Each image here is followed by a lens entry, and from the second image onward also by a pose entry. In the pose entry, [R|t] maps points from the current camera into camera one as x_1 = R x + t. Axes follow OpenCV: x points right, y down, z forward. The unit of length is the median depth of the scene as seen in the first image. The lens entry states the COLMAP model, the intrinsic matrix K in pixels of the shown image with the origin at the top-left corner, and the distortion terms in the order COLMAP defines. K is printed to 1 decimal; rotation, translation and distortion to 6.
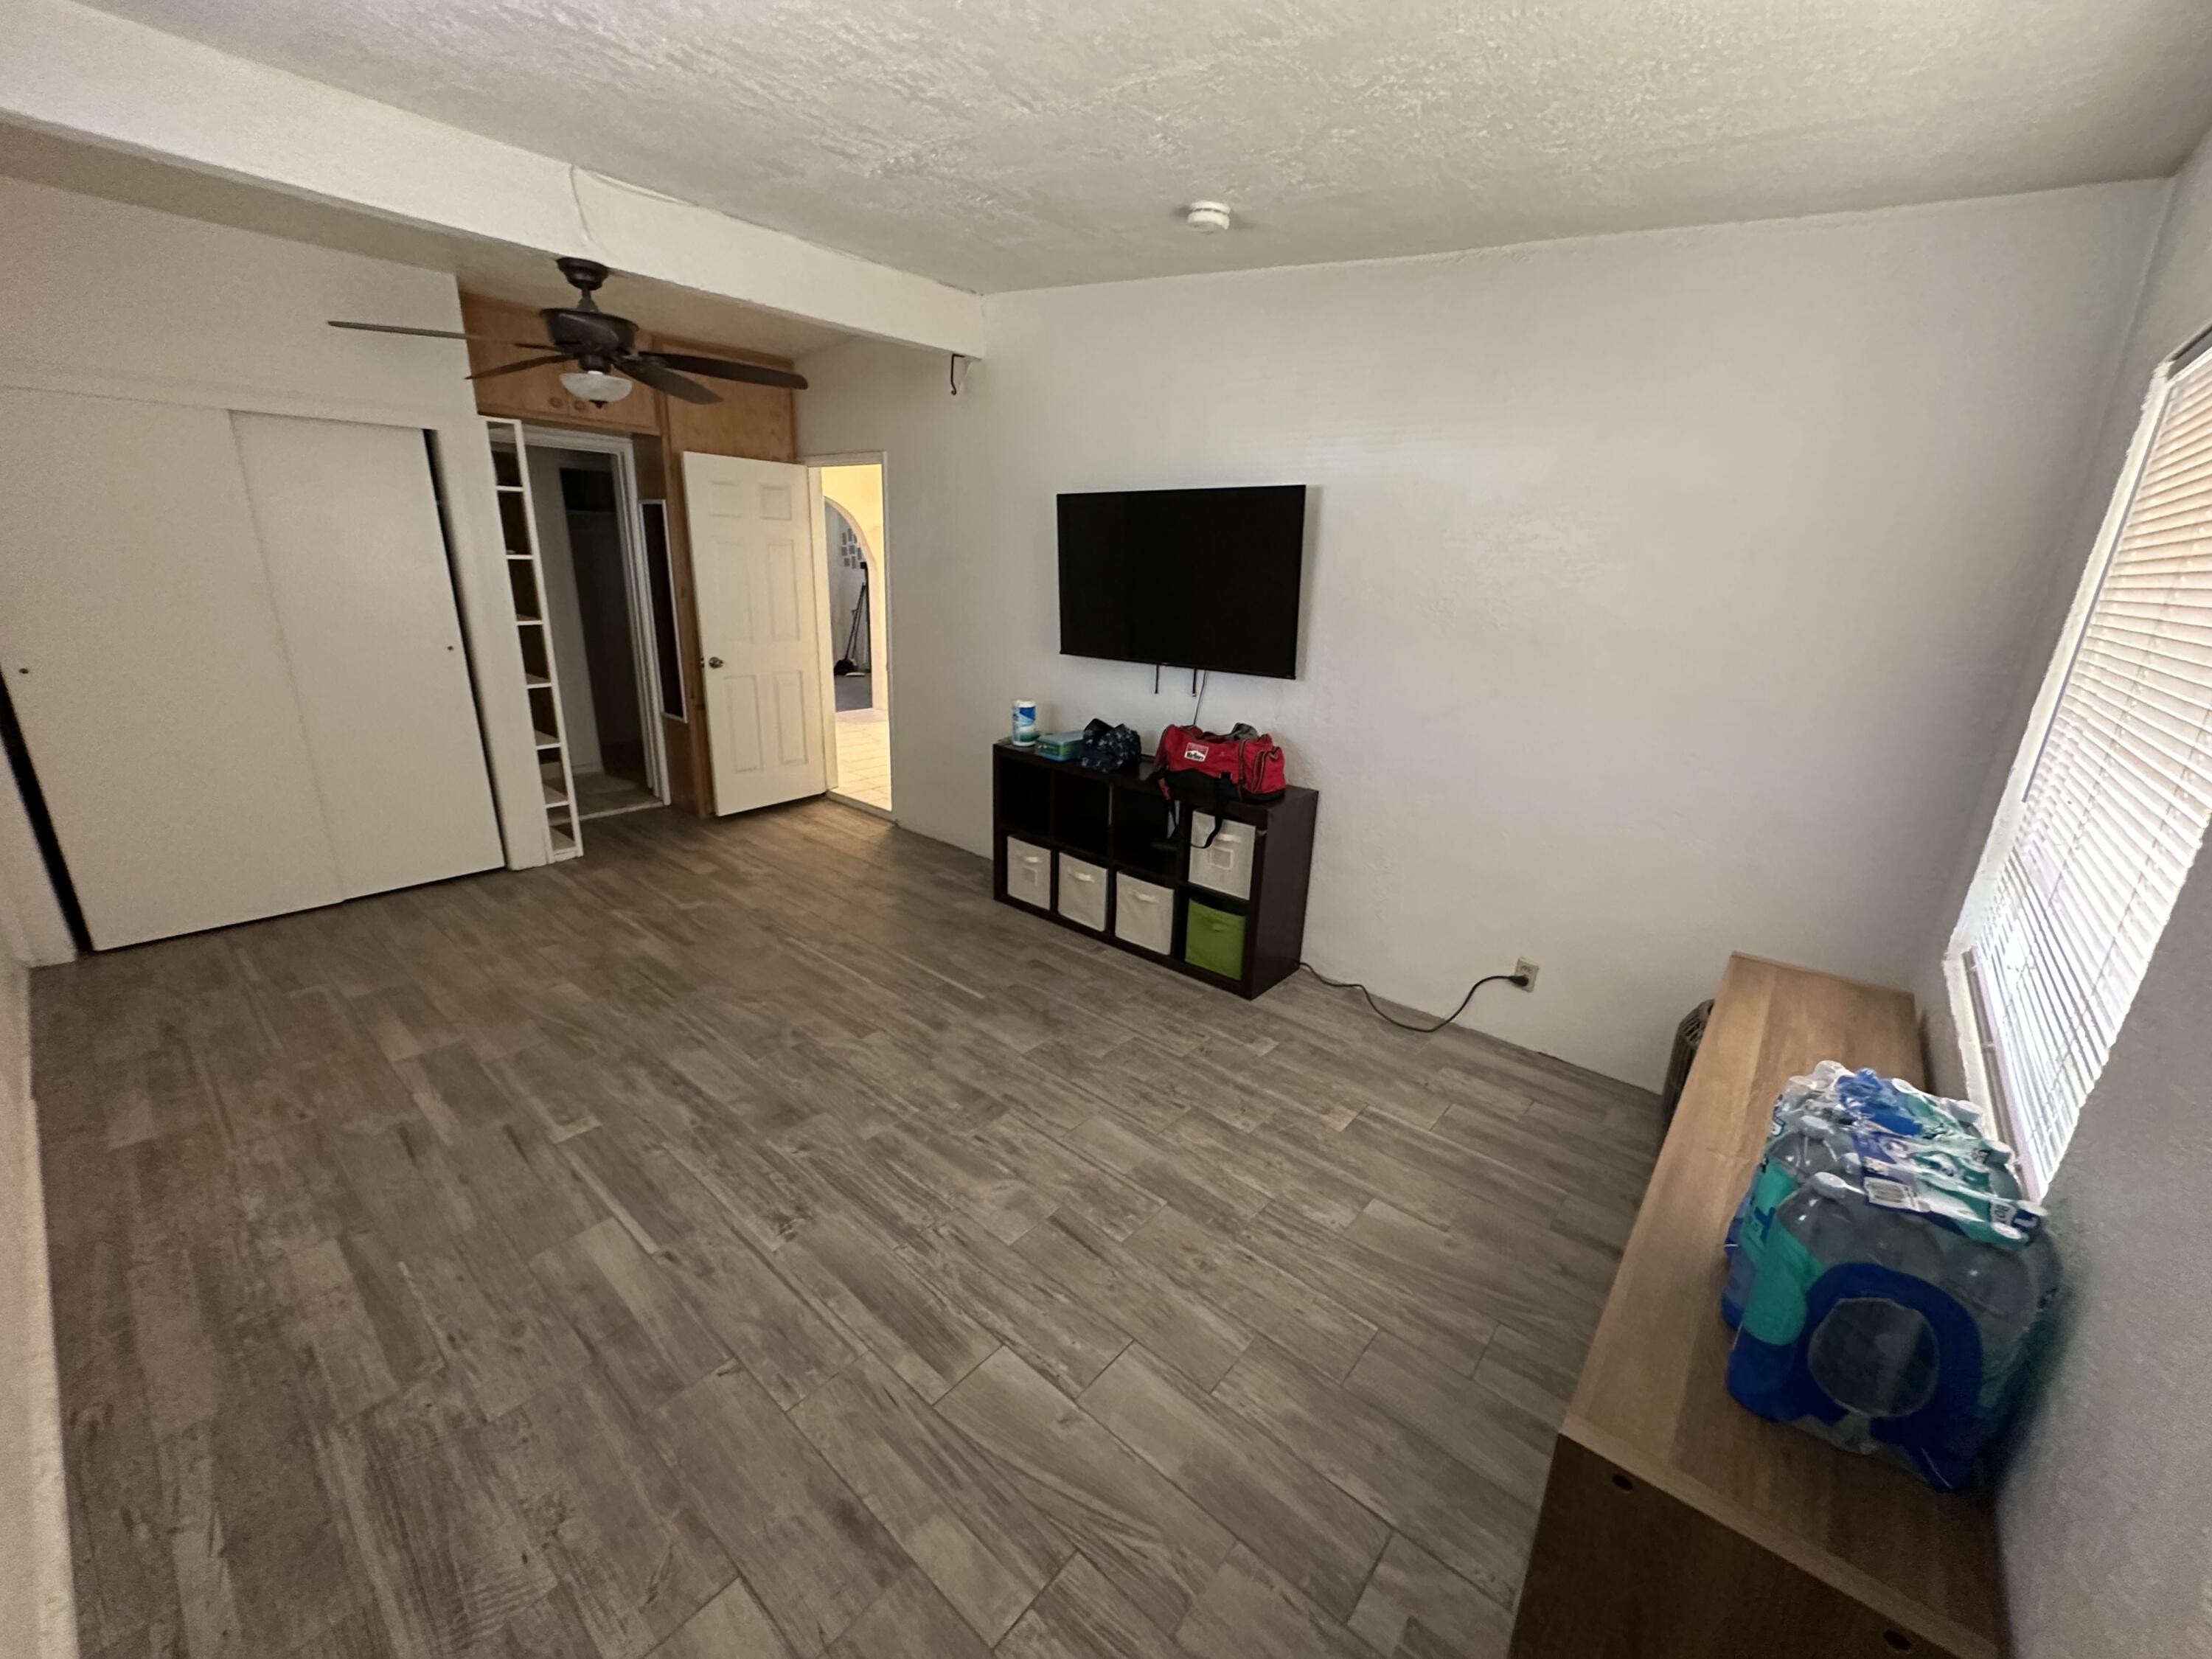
lens RADIAL K [[874.7, 0, 1102.9], [0, 874.7, 830.6], [0, 0, 1]] dist [-0.004441, 0.000989]
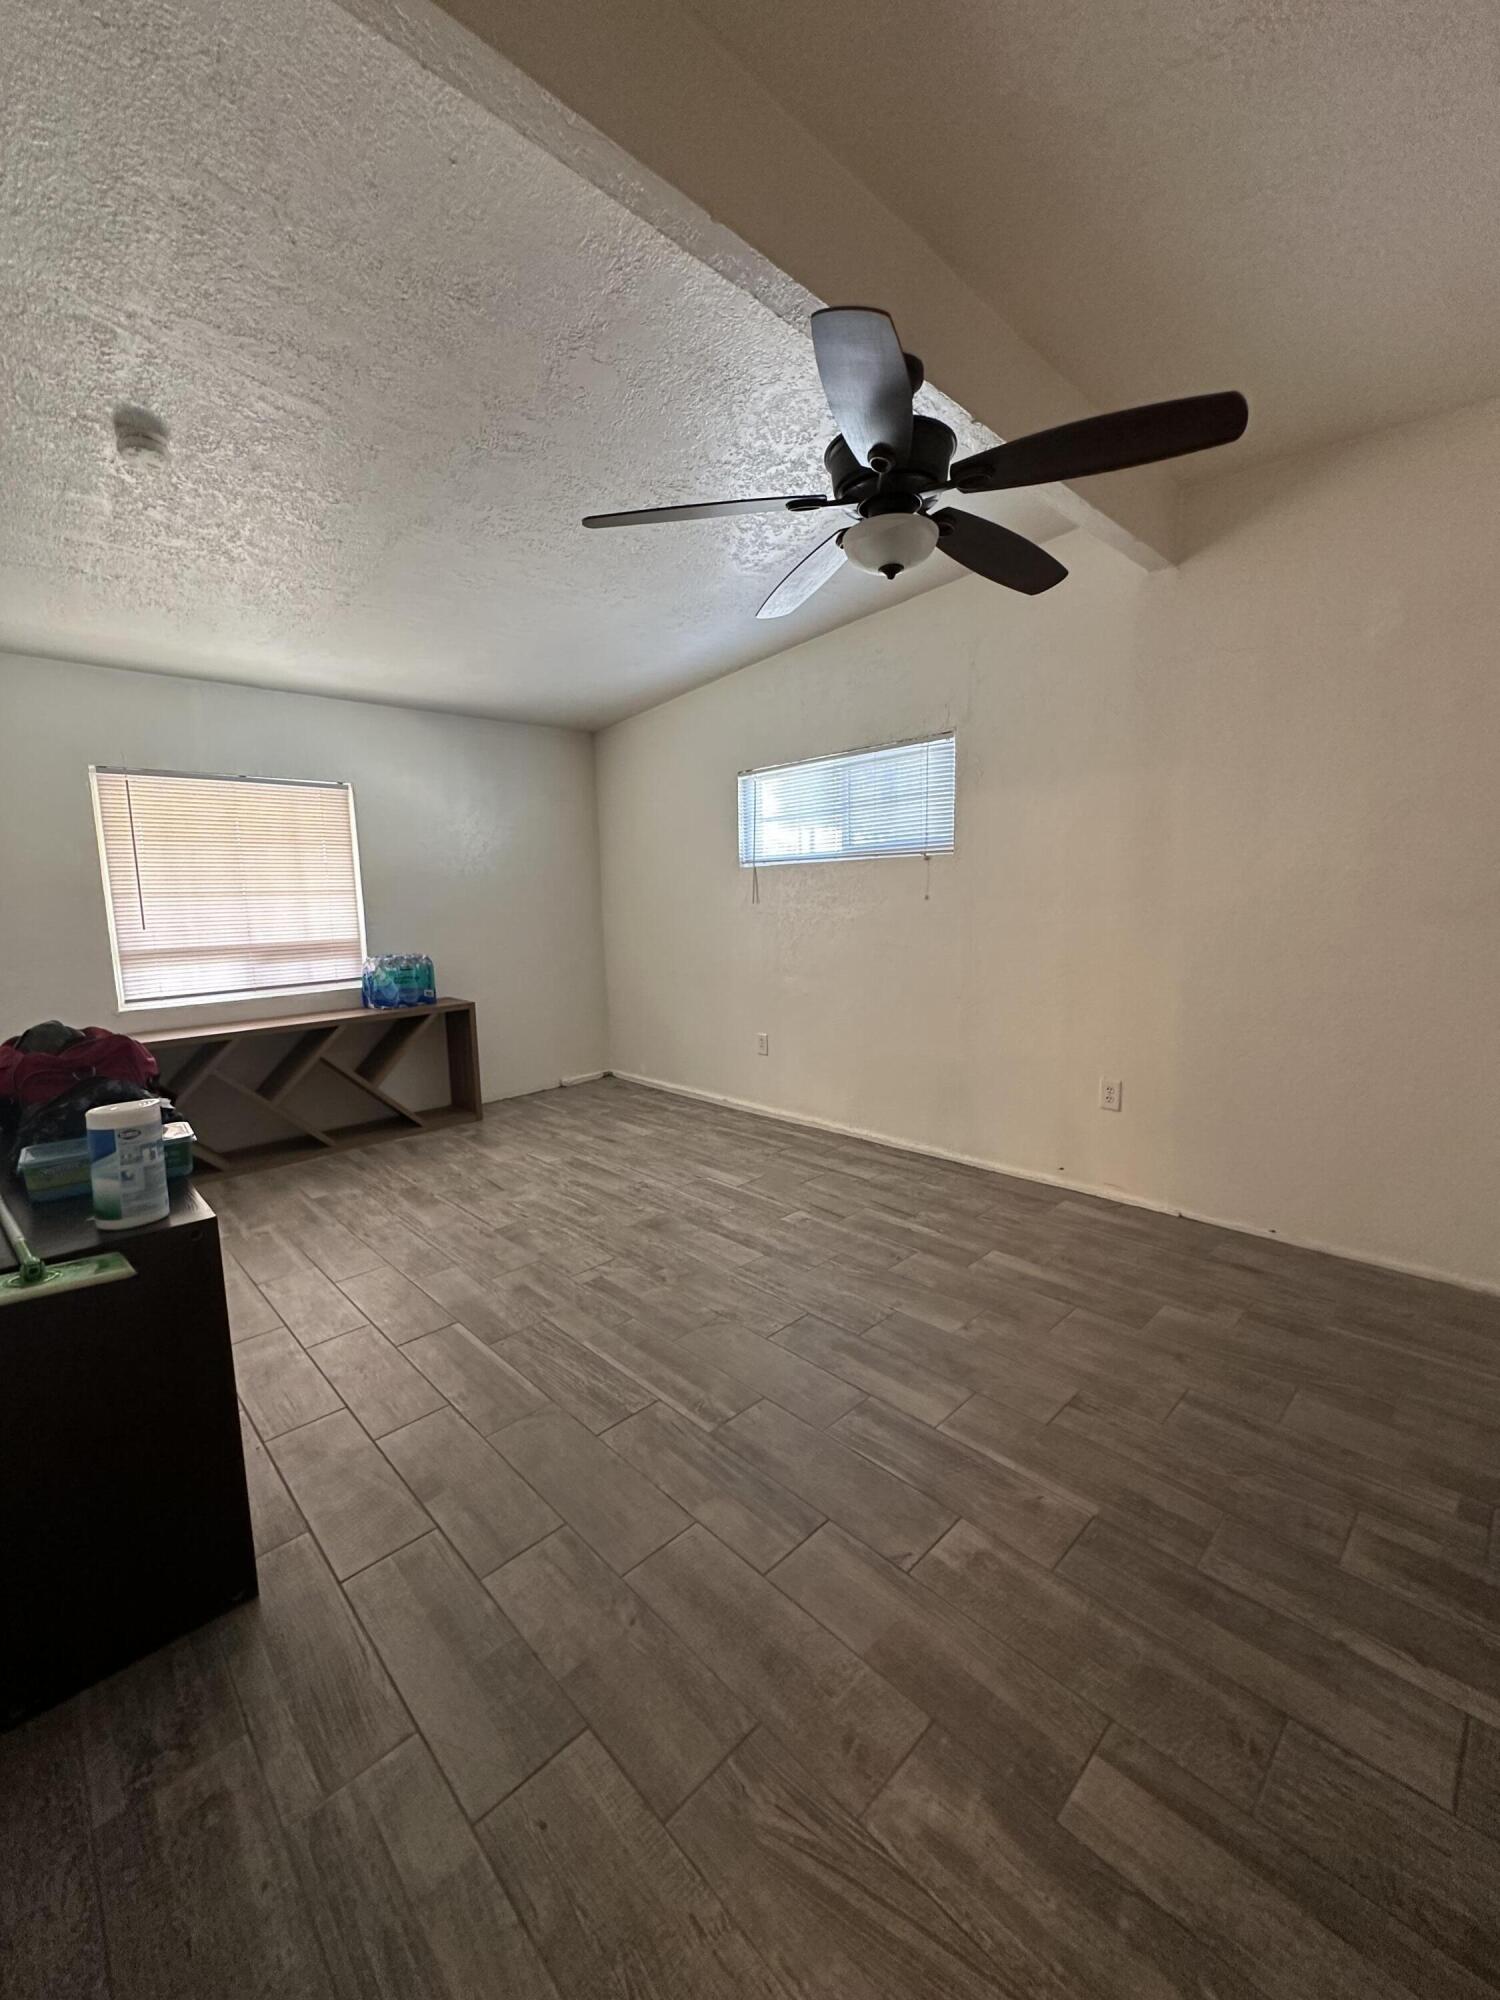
lens RADIAL K [[790.9, 0, 753.9], [0, 790.9, 993.6], [0, 0, 1]] dist [-0.004441, 0.000989]
pose [[-0.995583, -0.023311, 0.090941, -0.672949], [0.017198, 0.907000, 0.420780, -0.570938], [-0.092292, 0.420486, -0.902593, 2.117972]]
